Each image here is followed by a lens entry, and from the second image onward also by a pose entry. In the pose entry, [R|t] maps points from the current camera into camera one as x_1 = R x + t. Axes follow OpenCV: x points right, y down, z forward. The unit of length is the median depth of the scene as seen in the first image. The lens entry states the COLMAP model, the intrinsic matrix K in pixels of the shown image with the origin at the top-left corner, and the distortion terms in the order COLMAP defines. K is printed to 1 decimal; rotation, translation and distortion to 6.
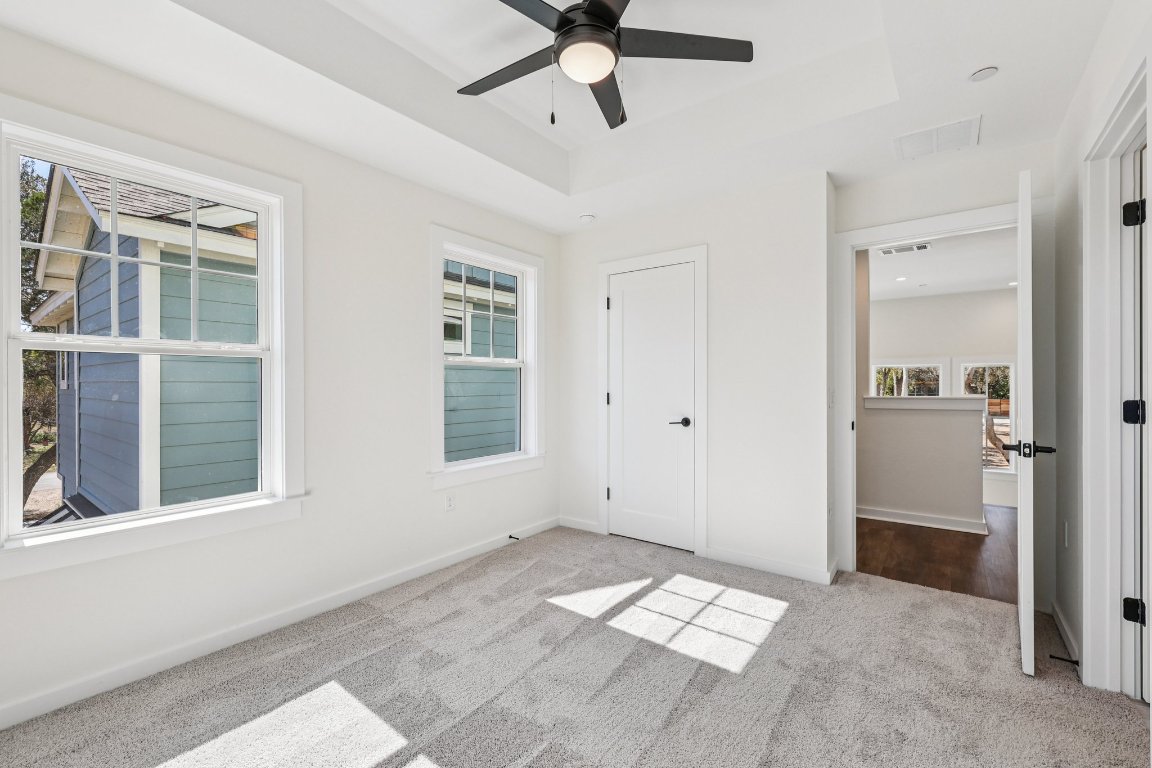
lens RADIAL K [[488.0, 0, 579.7], [0, 488.0, 386.8], [0, 0, 1]] dist [0.000663, 0.000602]
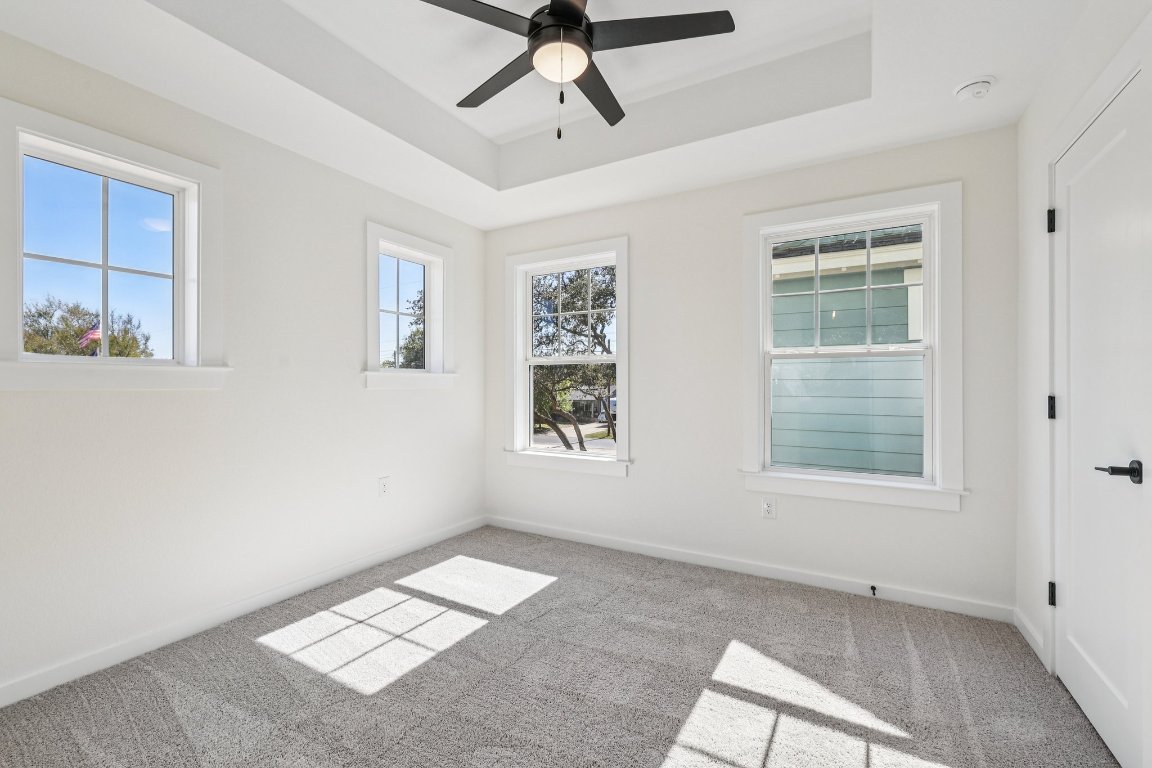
lens RADIAL K [[488.0, 0, 579.7], [0, 488.0, 386.8], [0, 0, 1]] dist [0.000663, 0.000602]
pose [[0.147592, 0.009448, -0.989003, 0.631077], [-0.013713, 0.999878, 0.007506, 0.008285], [0.988953, 0.012455, 0.147704, 0.561927]]
